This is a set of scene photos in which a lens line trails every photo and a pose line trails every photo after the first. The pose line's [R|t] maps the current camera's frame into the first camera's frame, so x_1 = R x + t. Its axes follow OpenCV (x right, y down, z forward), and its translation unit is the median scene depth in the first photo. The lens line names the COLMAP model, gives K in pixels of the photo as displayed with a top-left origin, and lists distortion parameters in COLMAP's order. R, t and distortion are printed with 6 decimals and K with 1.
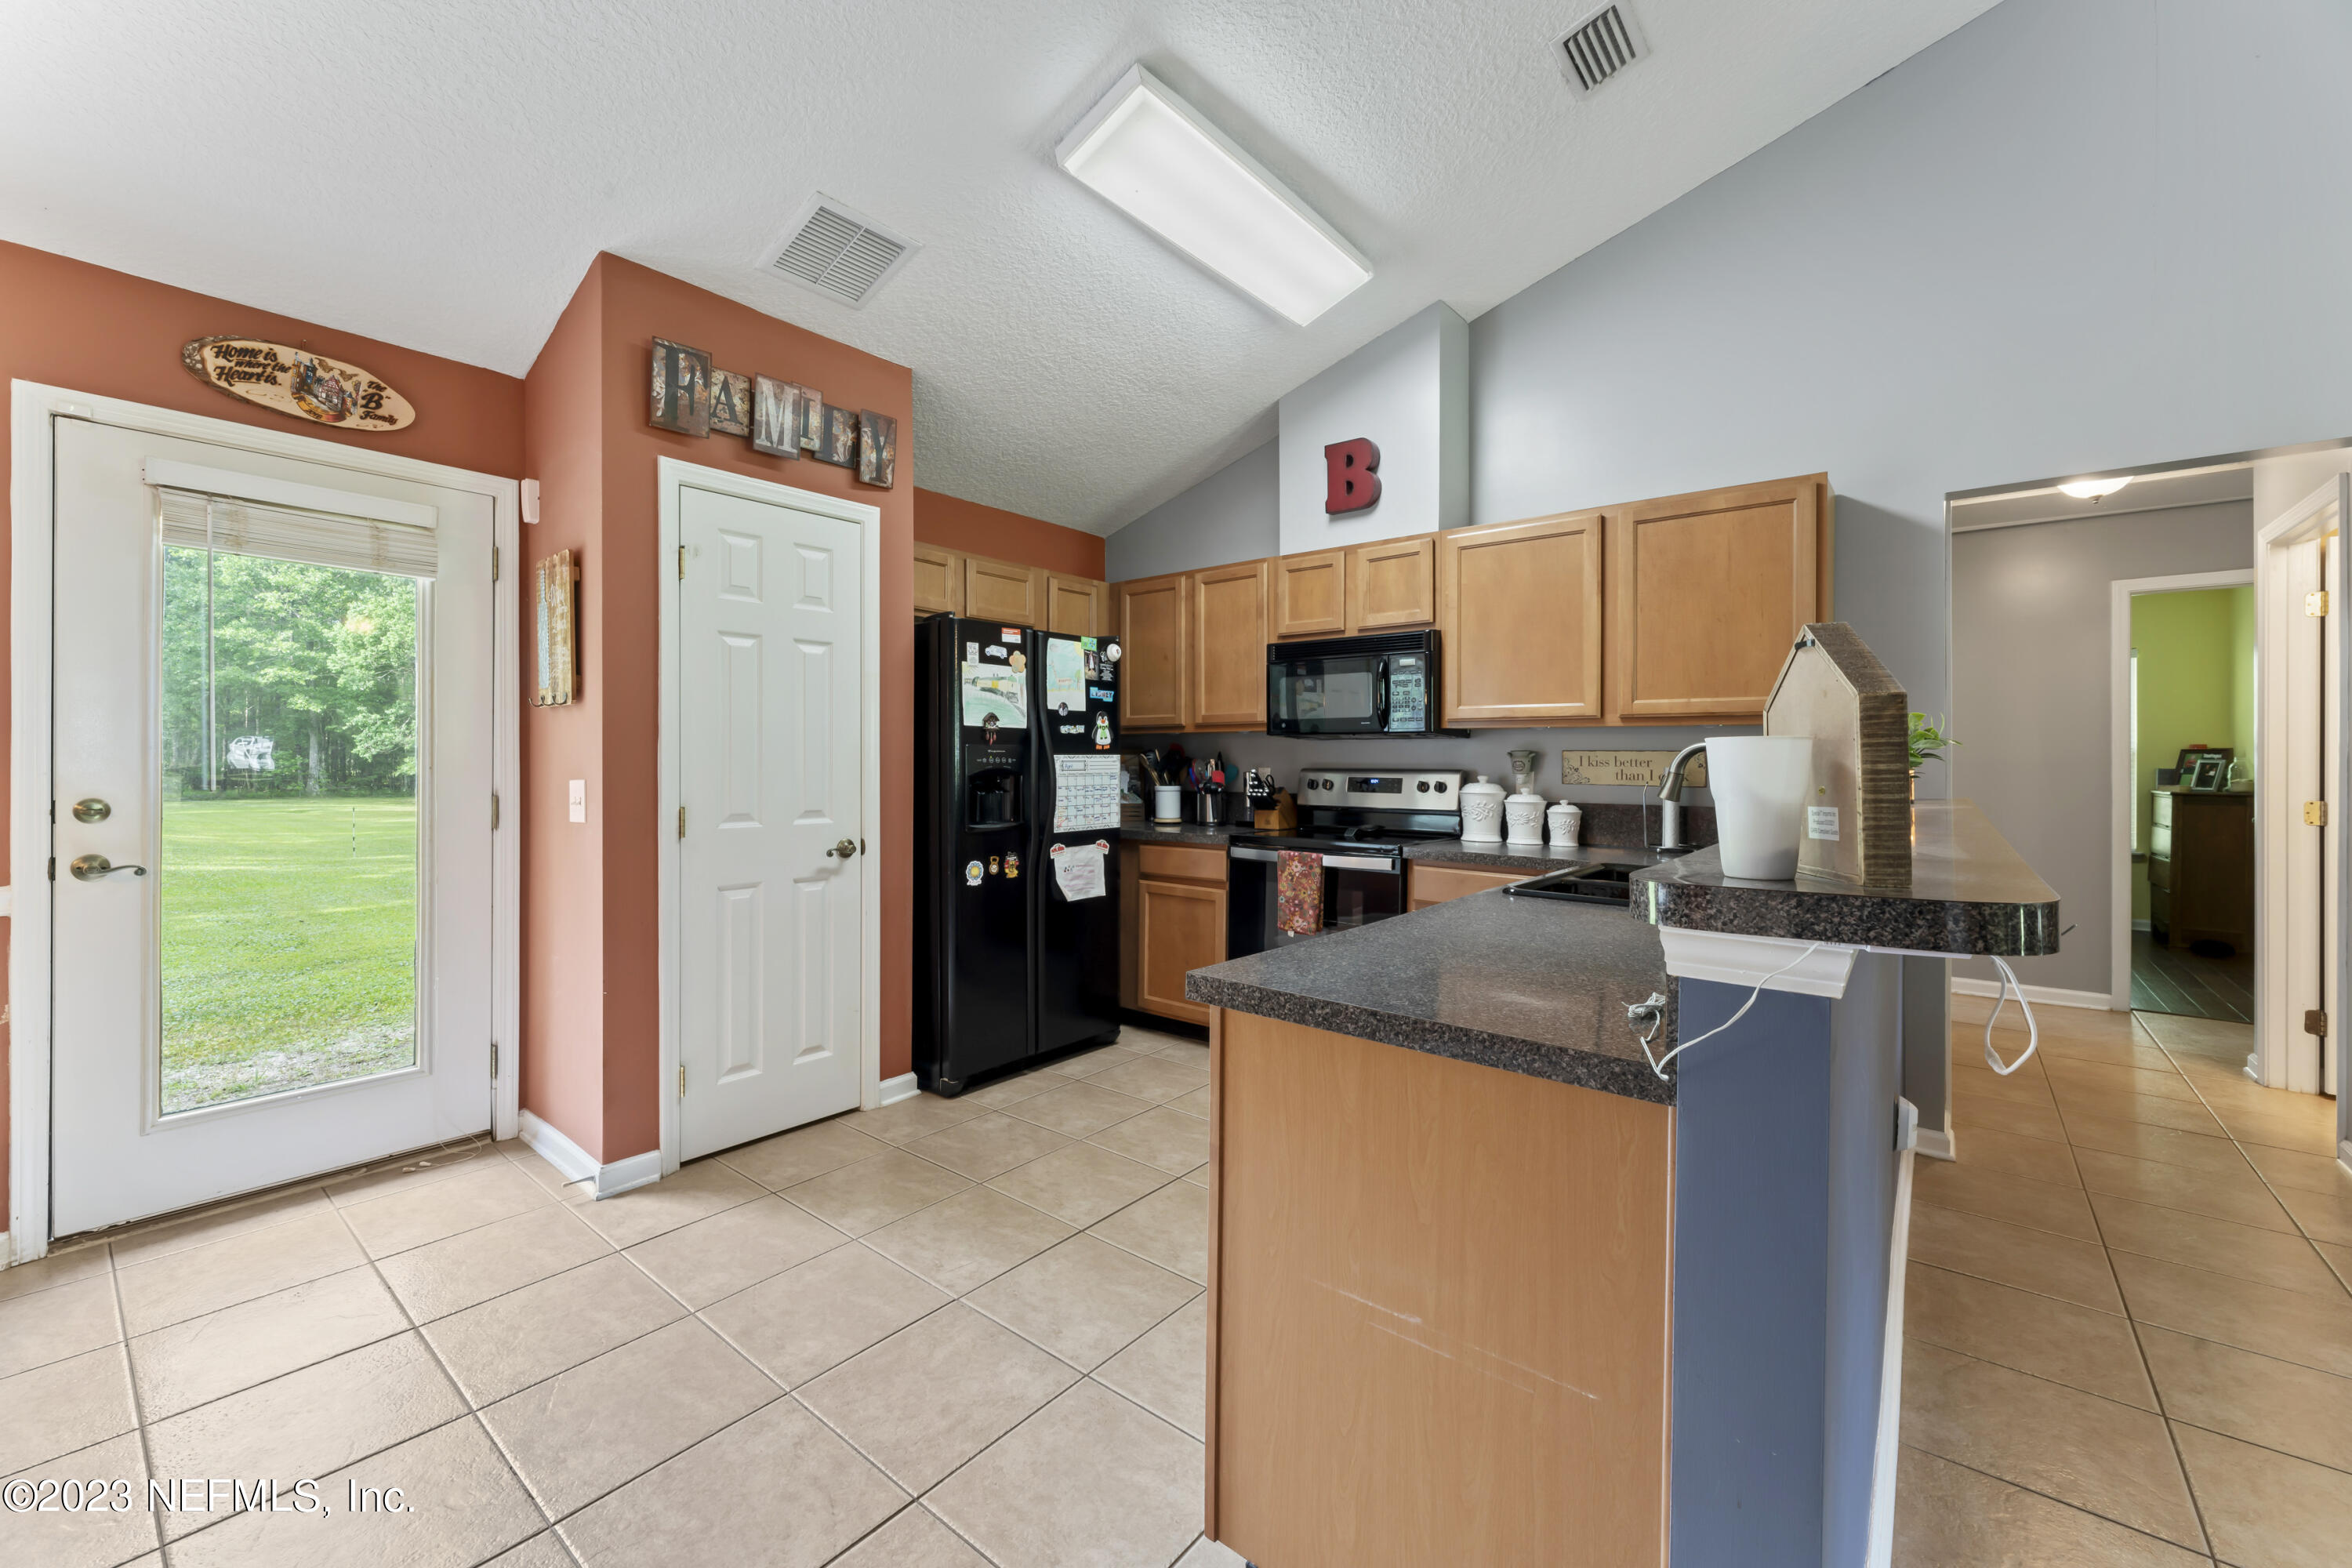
lens RADIAL K [[938.4, 0, 1146.9], [0, 938.4, 759.4], [0, 0, 1]] dist [0.000493, 0.000025]
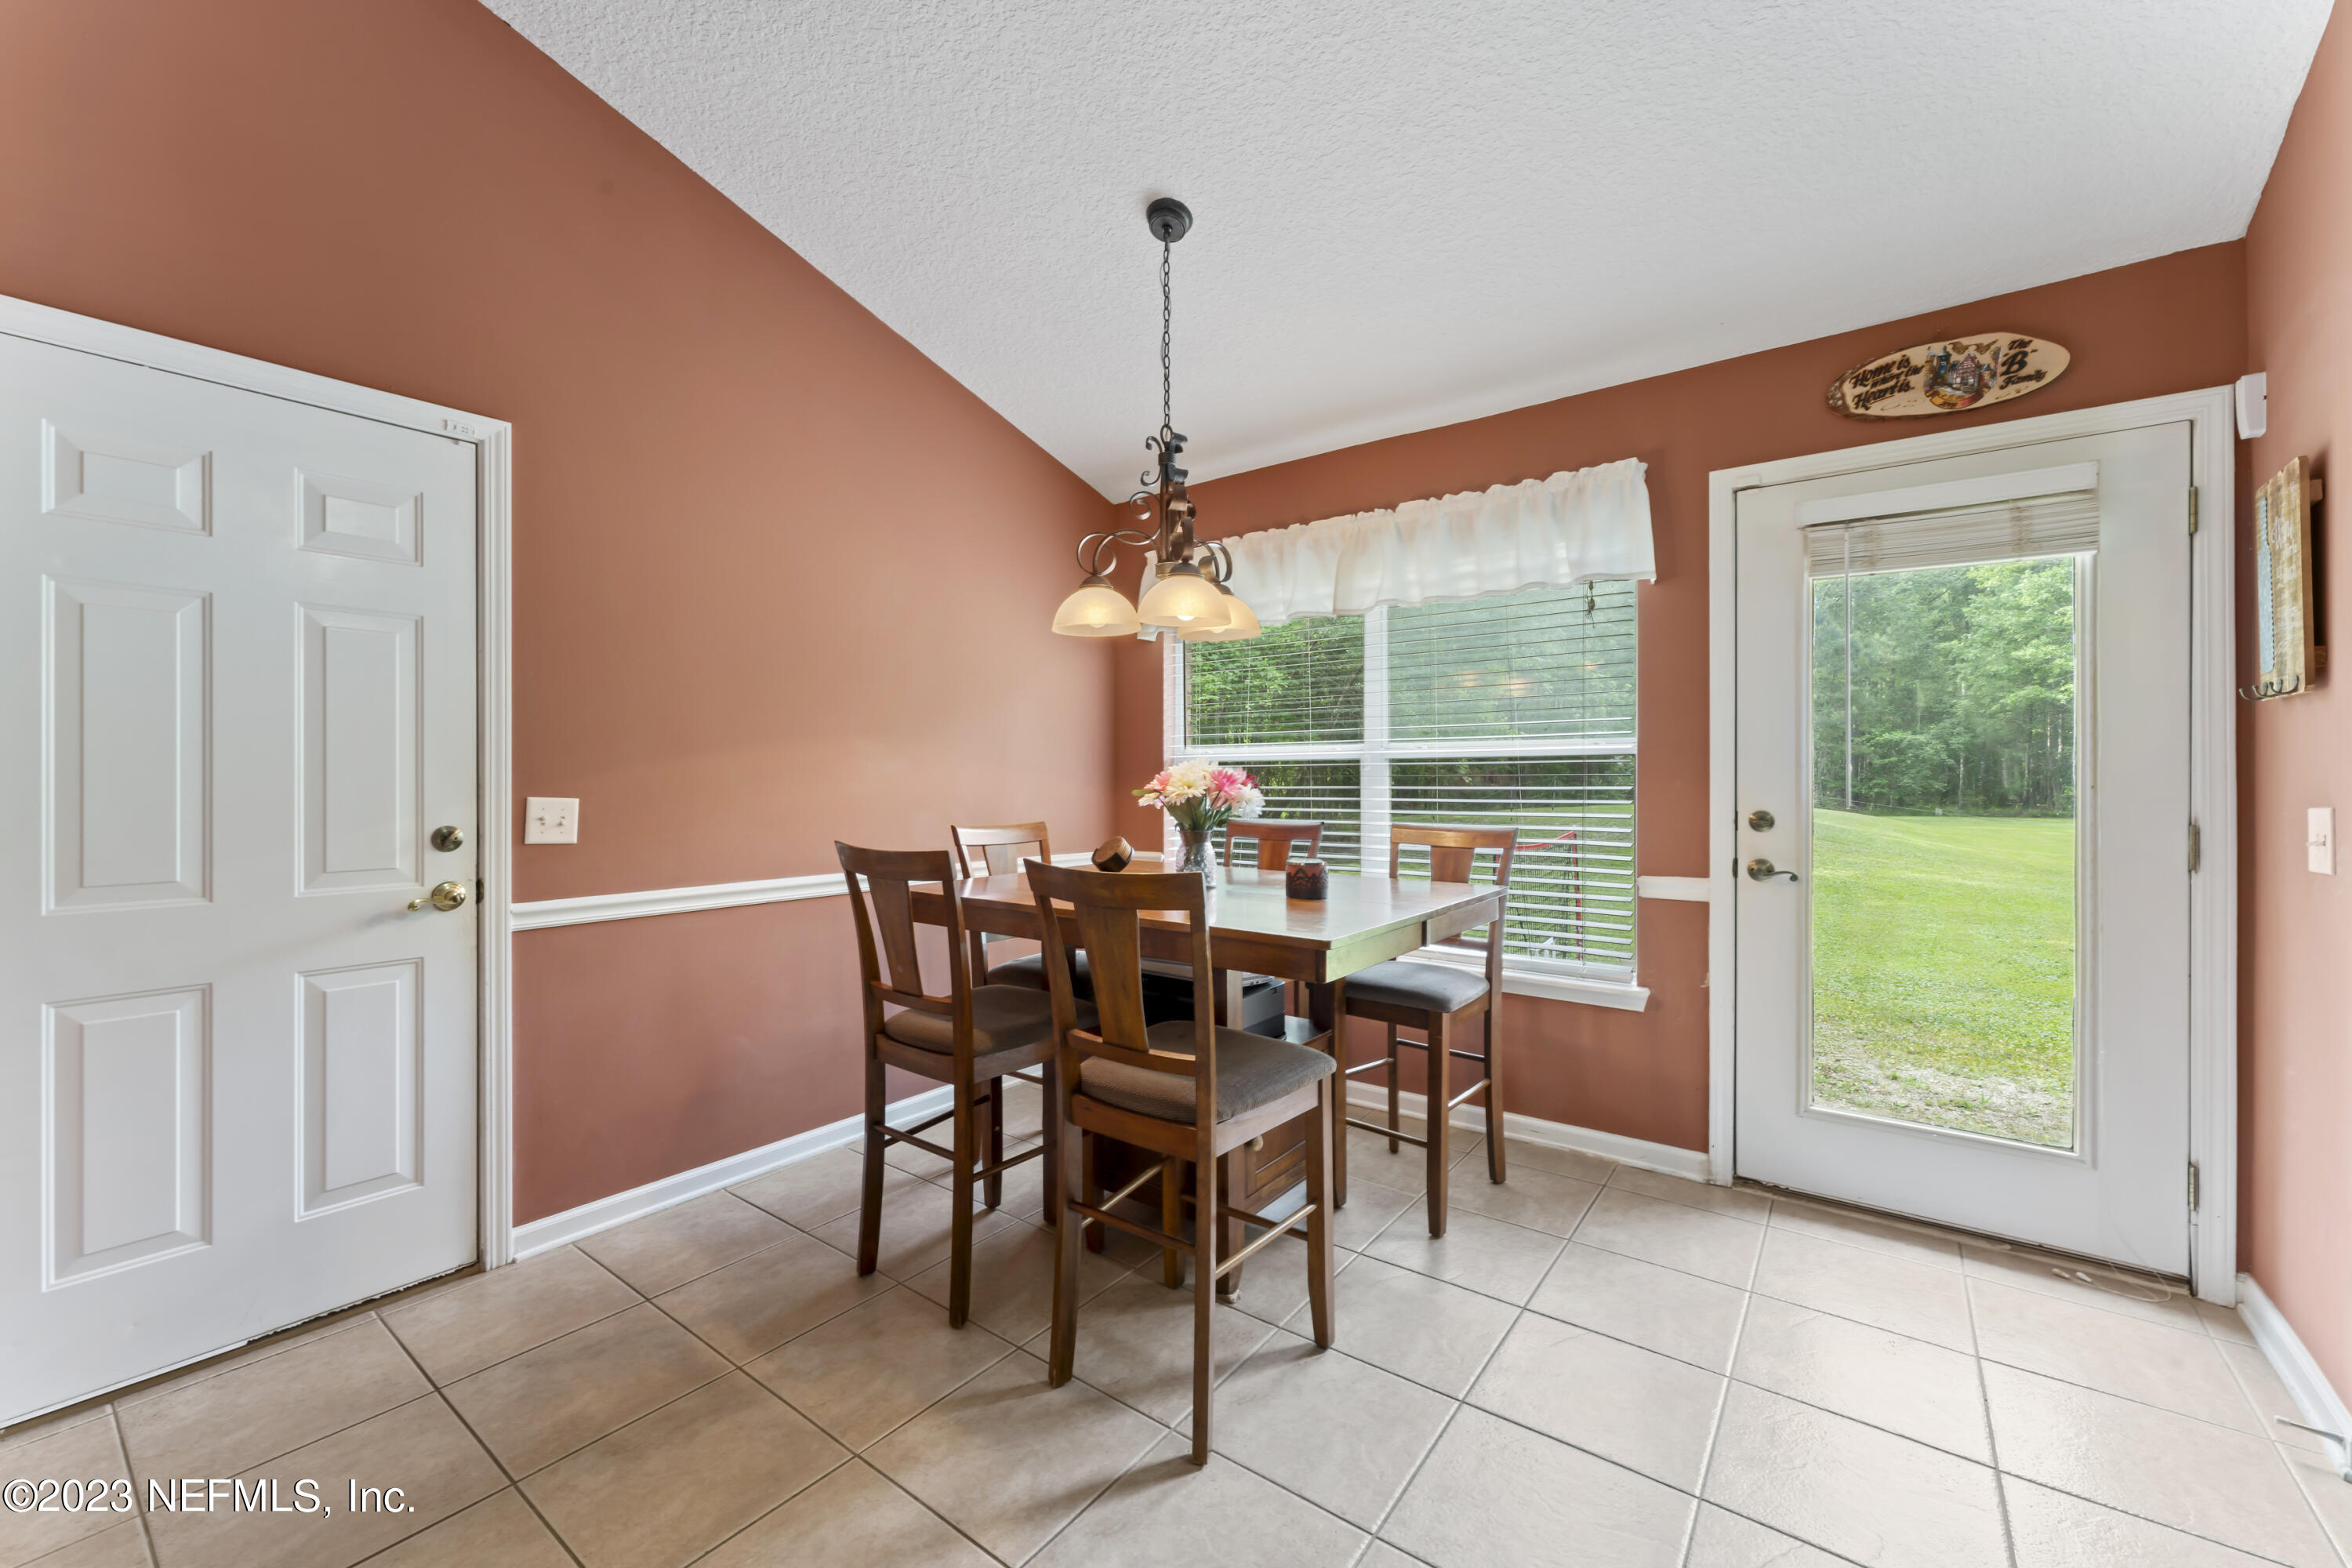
lens RADIAL K [[941.5, 0, 1149.8], [0, 941.5, 777.2], [0, 0, 1]] dist [-0.000367, -0.000023]
pose [[0.038477, -0.001608, -0.999258, 0.009489], [0.001161, 0.999998, -0.001564, 0.000647], [0.999259, -0.001100, 0.038478, 0.139938]]
